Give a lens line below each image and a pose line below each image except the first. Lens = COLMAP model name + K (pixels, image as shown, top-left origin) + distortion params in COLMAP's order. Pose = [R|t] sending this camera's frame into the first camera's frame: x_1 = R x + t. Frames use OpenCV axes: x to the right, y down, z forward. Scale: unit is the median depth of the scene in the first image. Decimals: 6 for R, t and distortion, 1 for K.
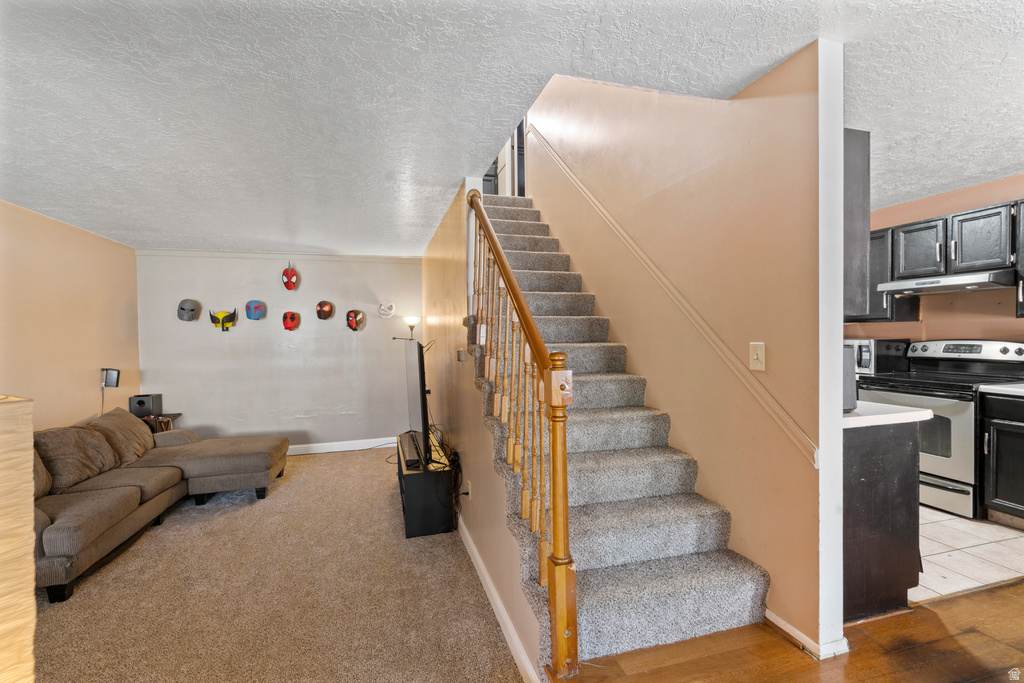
lens RADIAL K [[471.8, 0, 516.9], [0, 471.8, 340.8], [0, 0, 1]] dist [-0.003450, 0.001137]
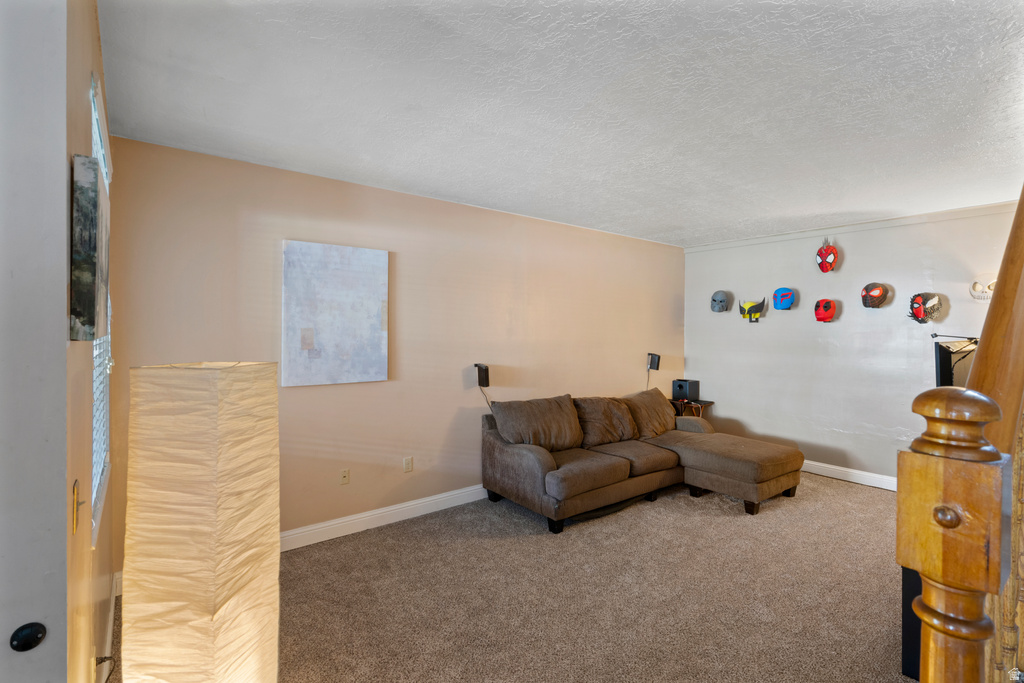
lens RADIAL K [[471.8, 0, 506.9], [0, 471.8, 329.7], [0, 0, 1]] dist [-0.003450, 0.001137]
pose [[0.361535, 0.019954, -0.932145, 0.103373], [-0.026753, 0.999581, 0.011022, -0.004284], [0.931975, 0.020953, 0.361918, 0.255596]]
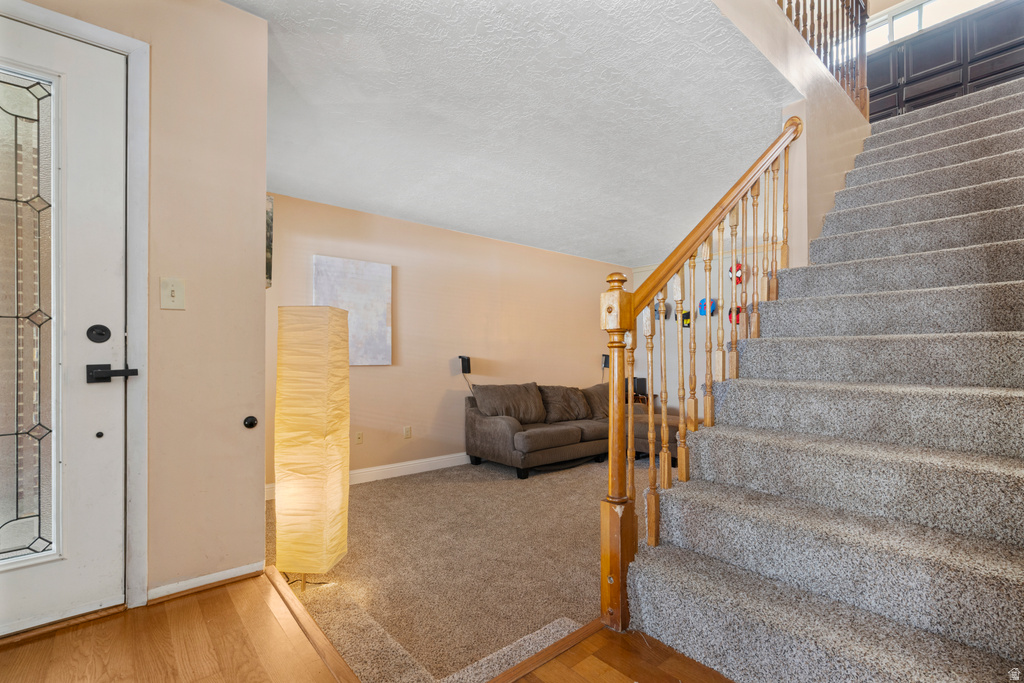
lens RADIAL K [[471.8, 0, 510.7], [0, 471.8, 352.4], [0, 0, 1]] dist [-0.003450, 0.001137]
pose [[0.404584, -0.001658, -0.914499, 0.342708], [-0.016326, 0.999826, -0.009036, 0.075902], [0.914355, 0.018586, 0.404487, 0.176358]]
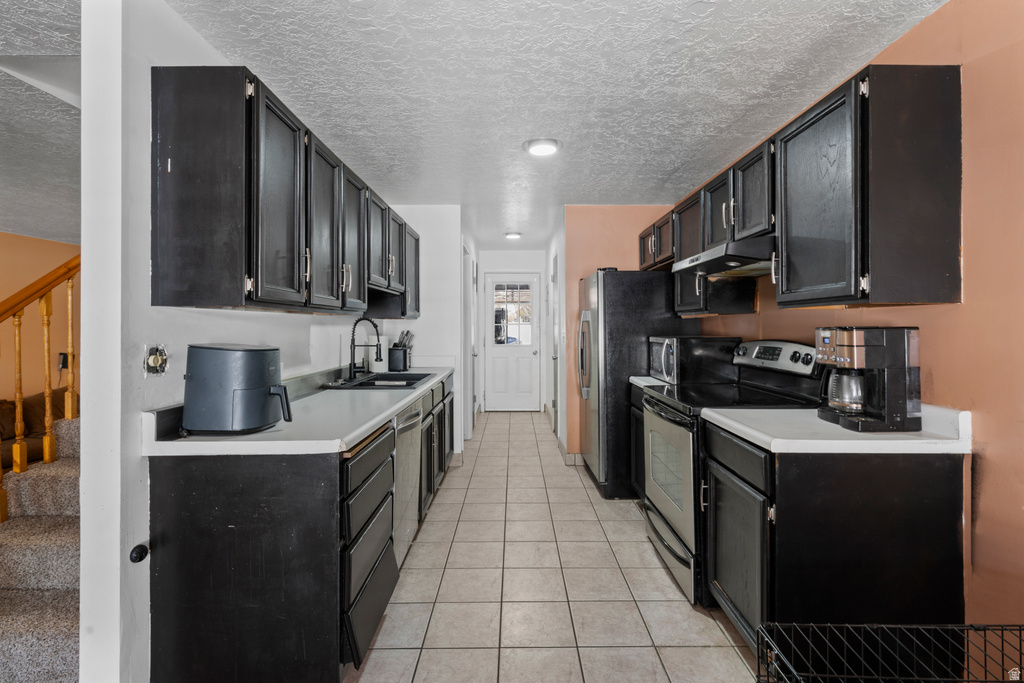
lens RADIAL K [[471.8, 0, 518.8], [0, 471.8, 322.5], [0, 0, 1]] dist [-0.003450, 0.001137]
pose [[0.958616, 0.004160, -0.284673, 0.642498], [-0.010102, 0.999761, -0.019408, -0.009079], [0.284524, 0.021480, 0.958428, 0.188119]]
